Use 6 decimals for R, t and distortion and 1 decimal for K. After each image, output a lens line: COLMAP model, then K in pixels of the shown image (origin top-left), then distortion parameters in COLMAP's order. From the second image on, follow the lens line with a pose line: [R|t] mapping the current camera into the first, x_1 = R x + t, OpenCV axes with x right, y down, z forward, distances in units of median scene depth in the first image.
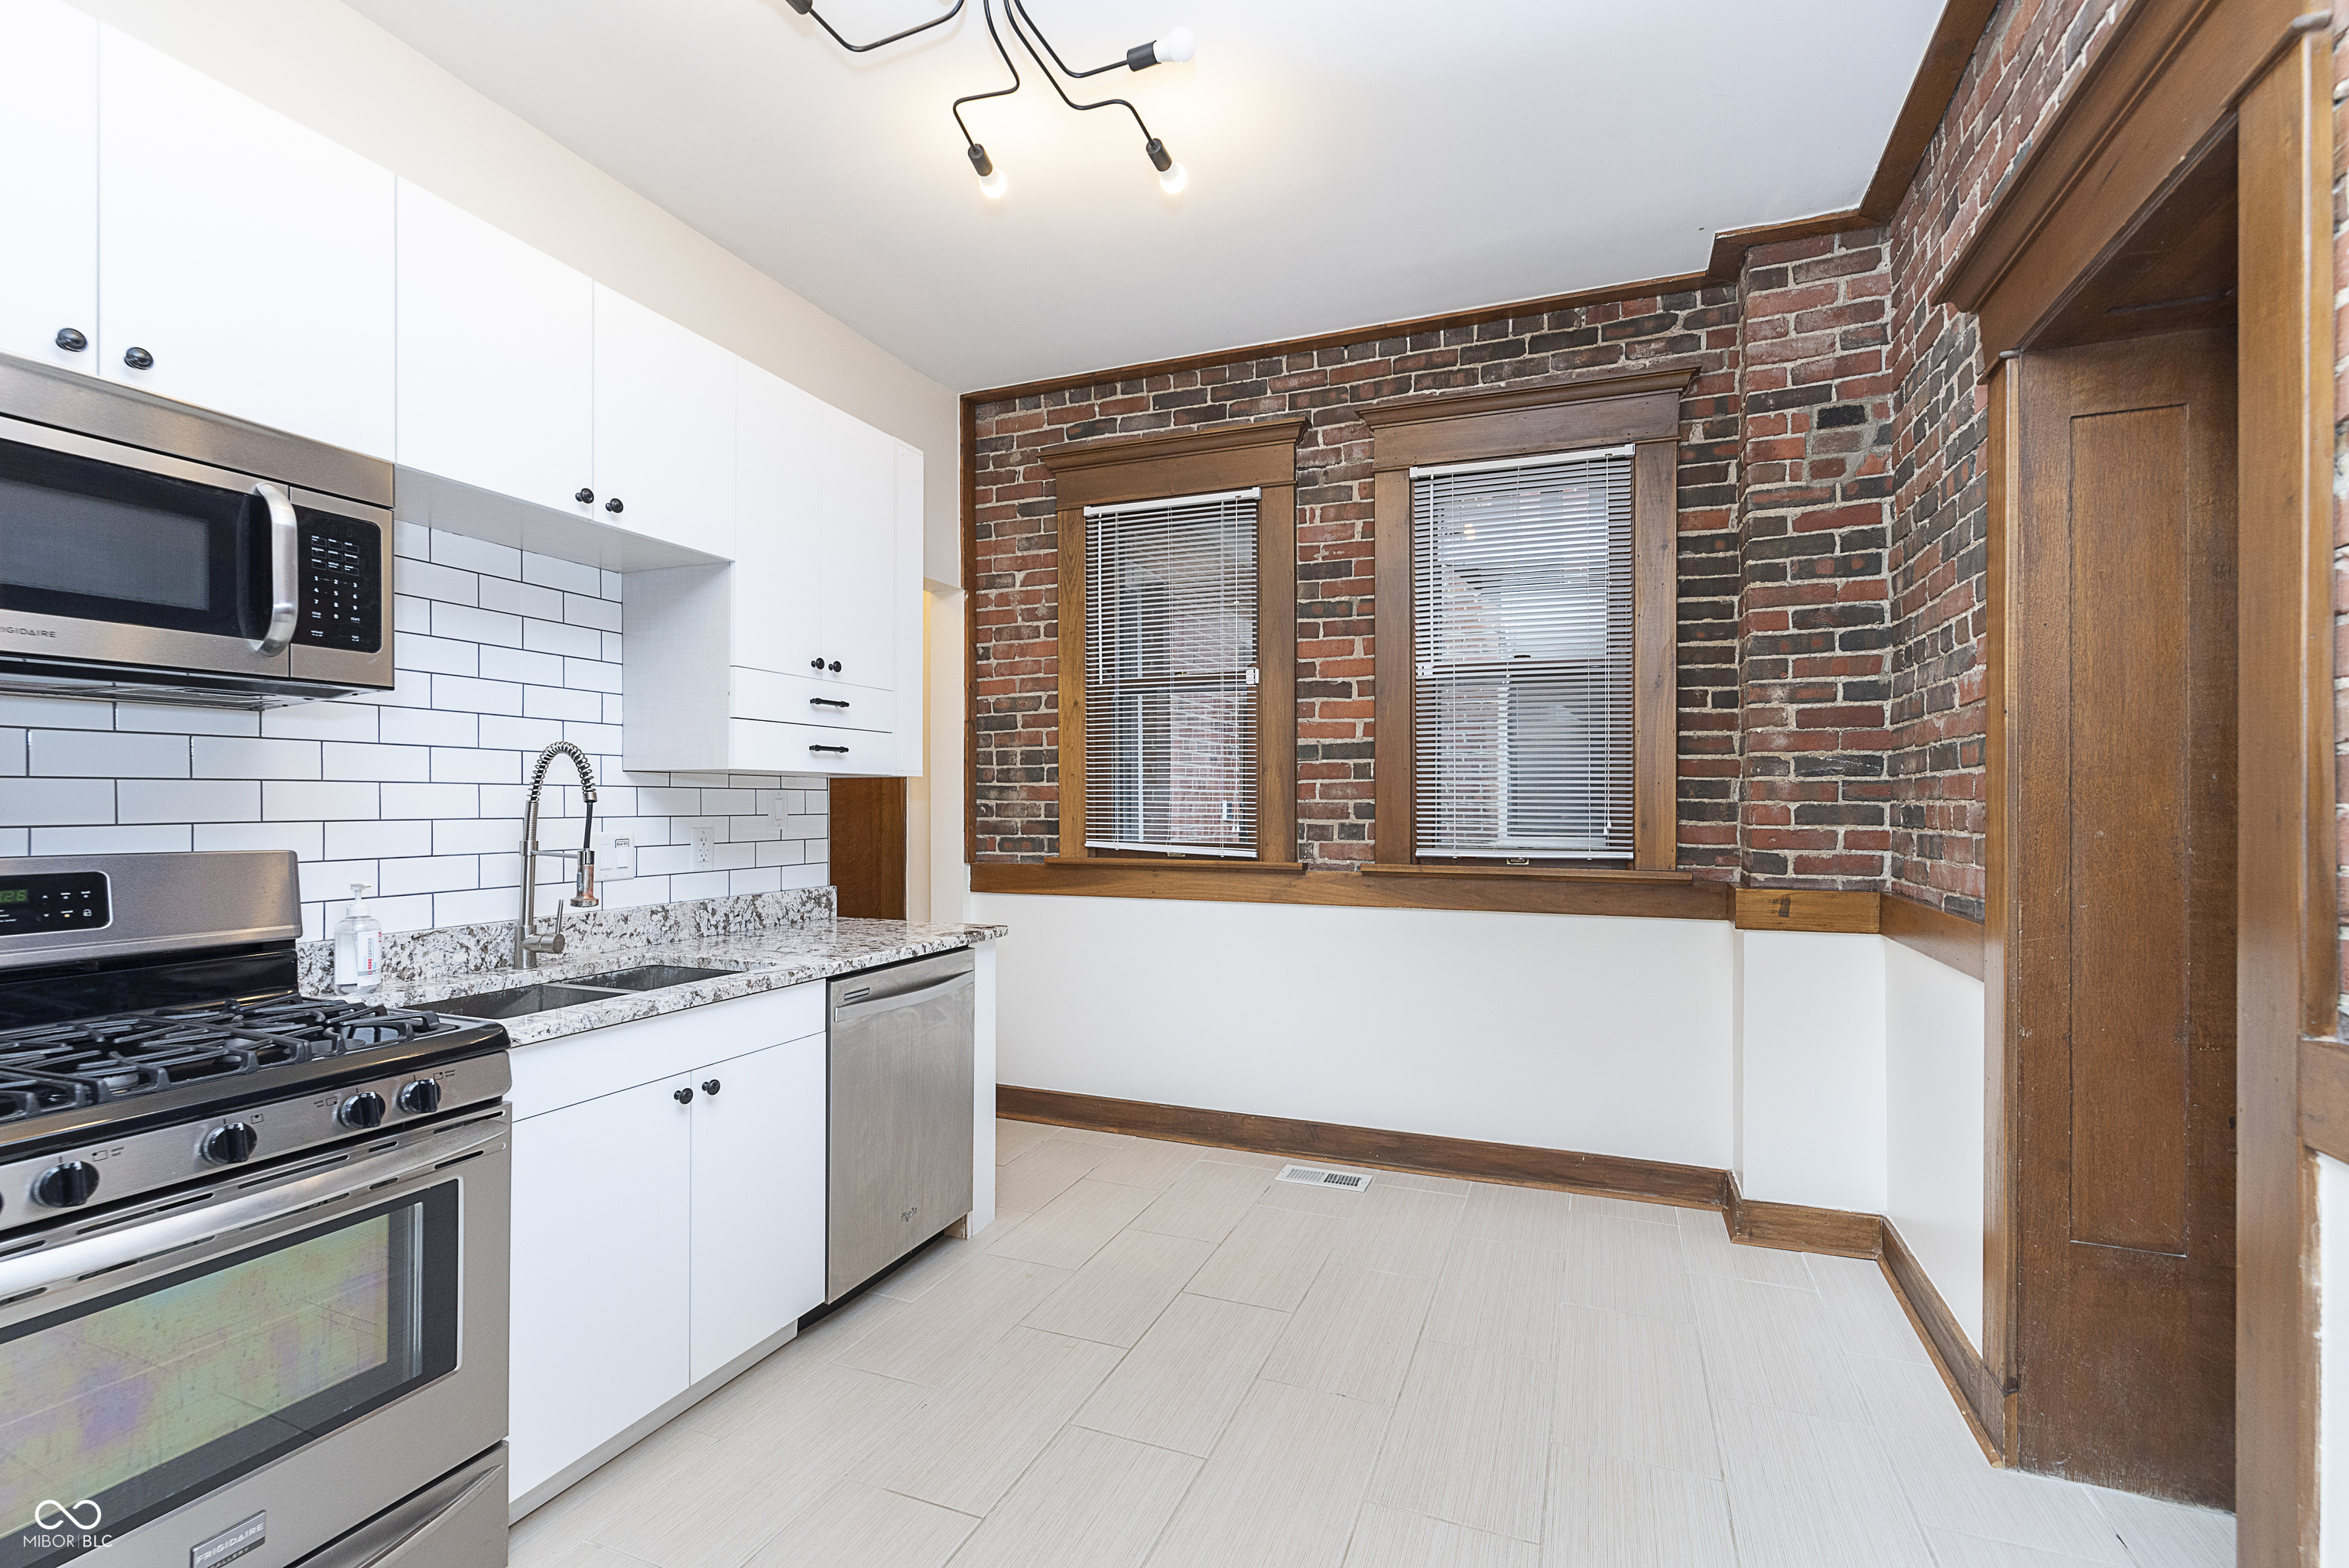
lens RADIAL K [[998.0, 0, 1193.8], [0, 998.0, 799.8], [0, 0, 1]] dist [-0.001216, -0.000165]
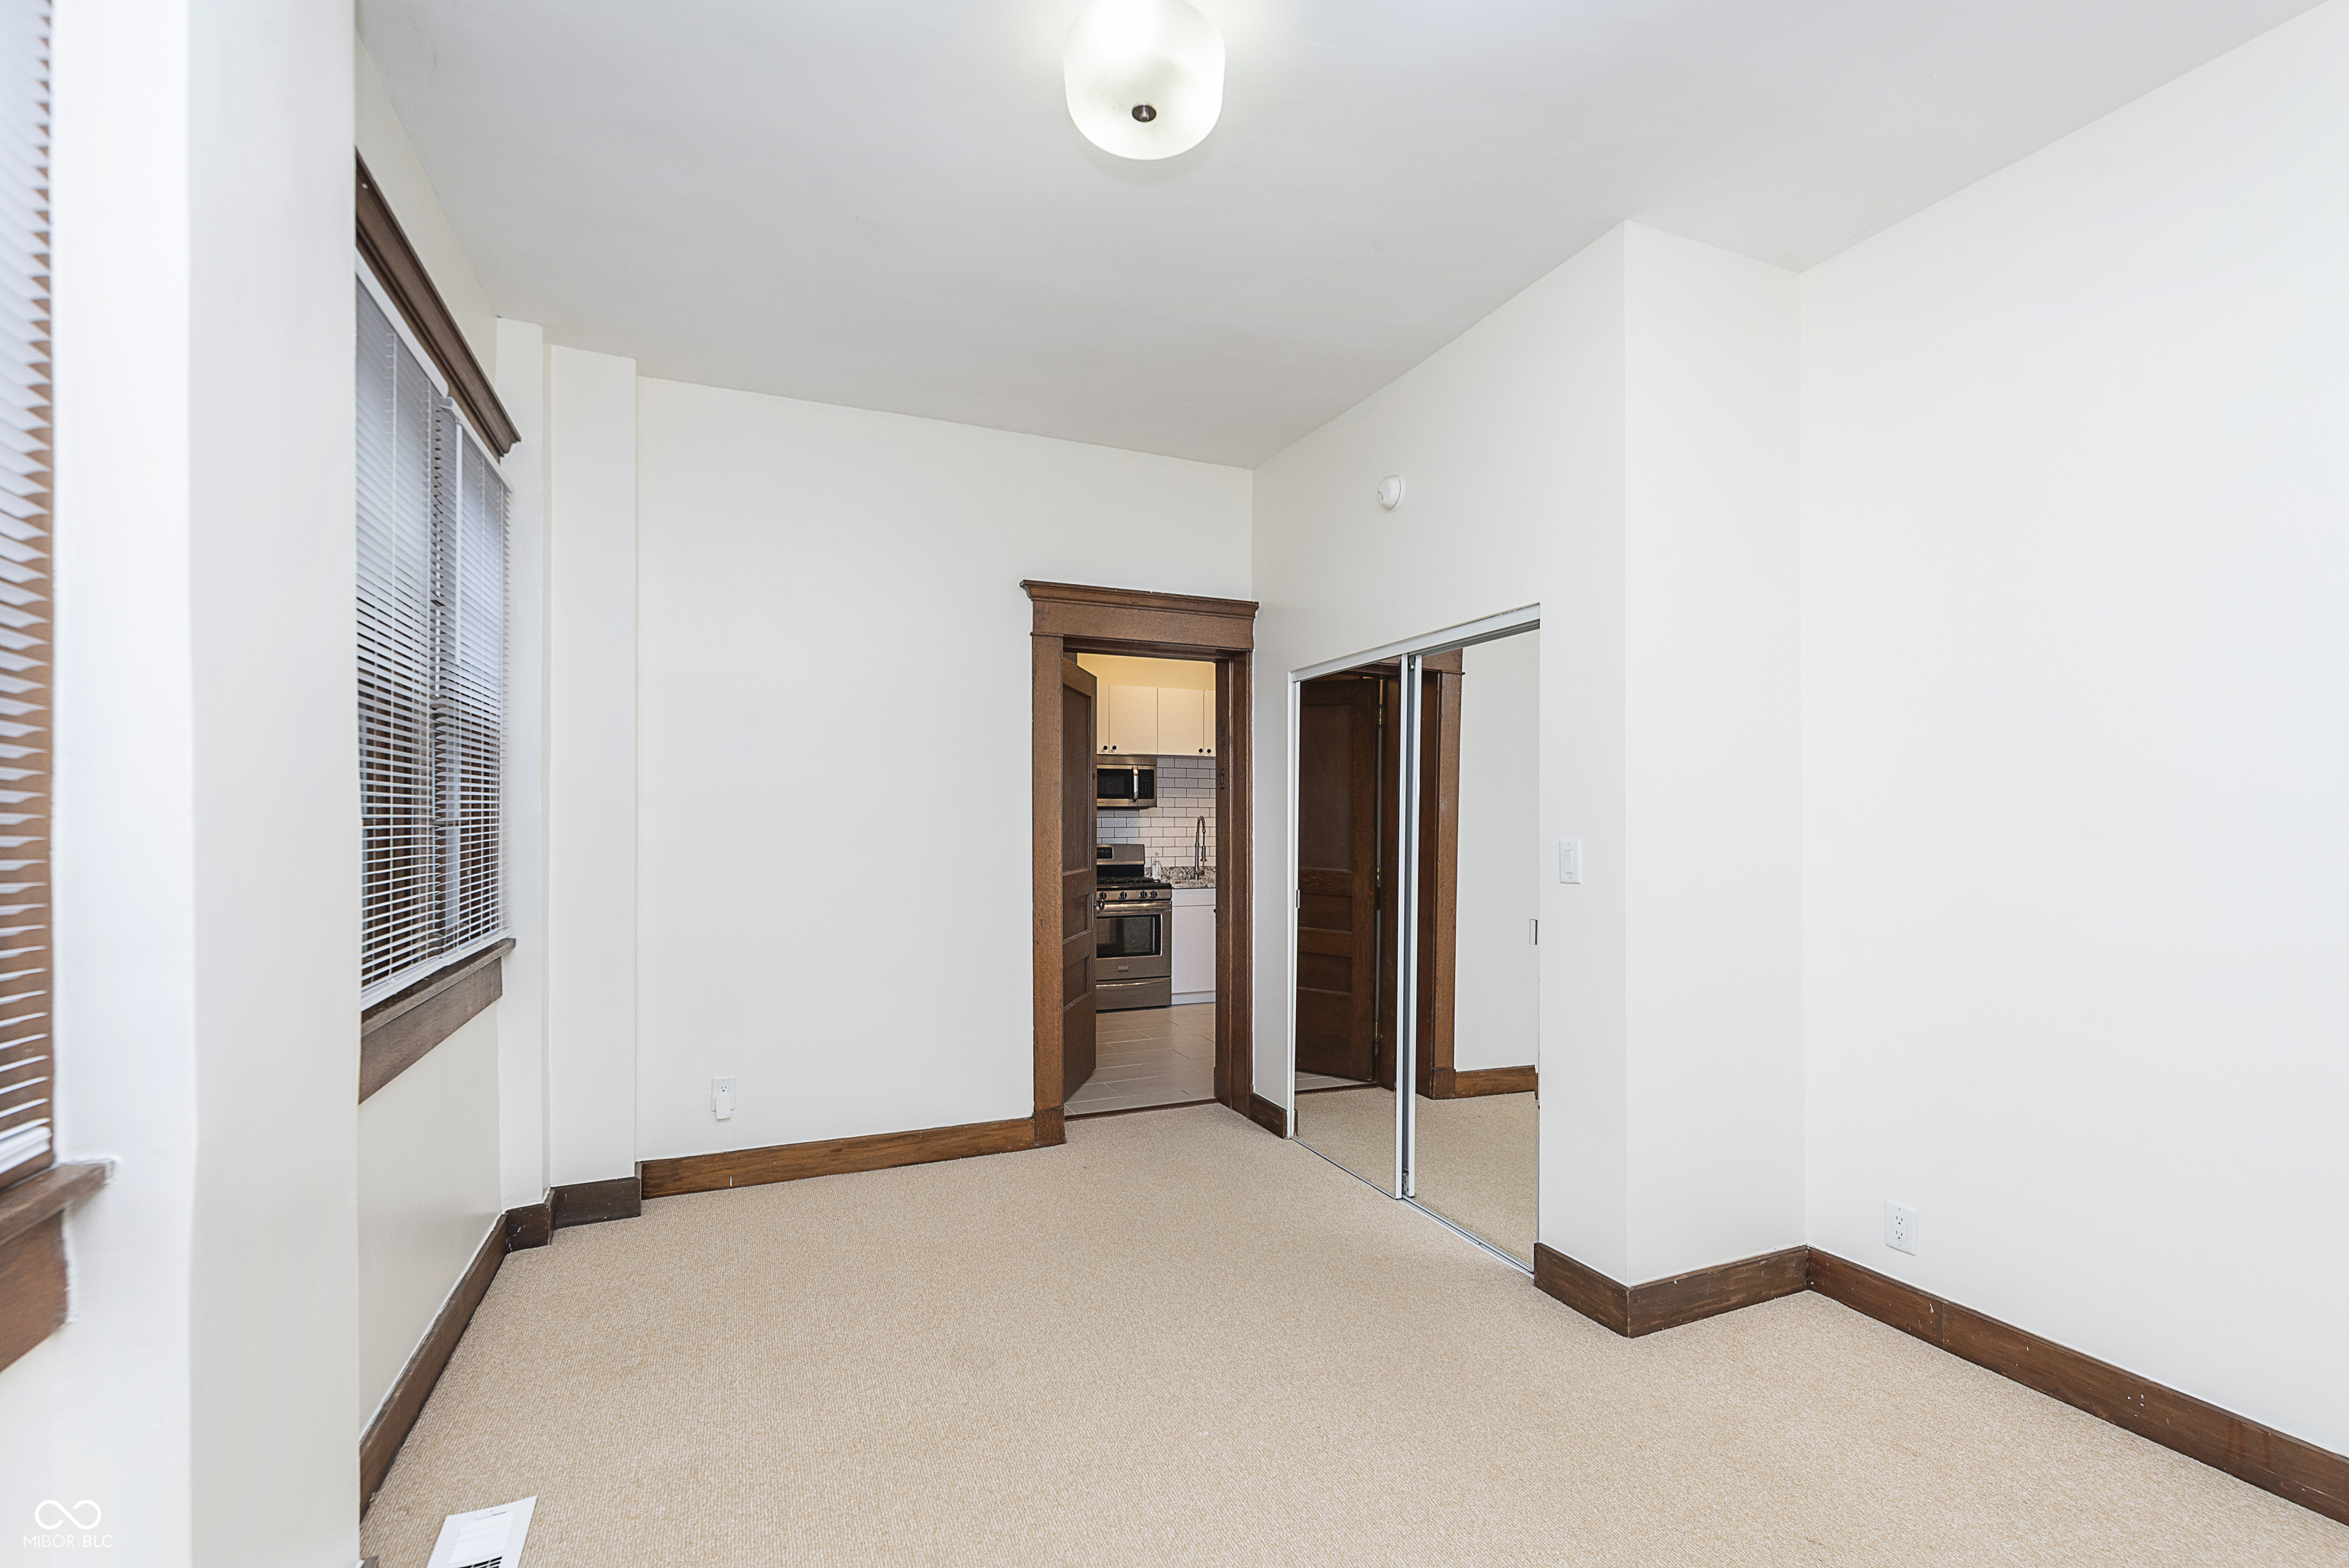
lens RADIAL K [[1028.0, 0, 1180.4], [0, 1028.0, 820.7], [0, 0, 1]] dist [0.000009, 0.000254]
pose [[0.696285, 0.001881, -0.717763, 1.876751], [-0.002825, 0.999996, -0.000120, -0.038033], [0.717760, 0.002111, 0.696288, -1.547073]]
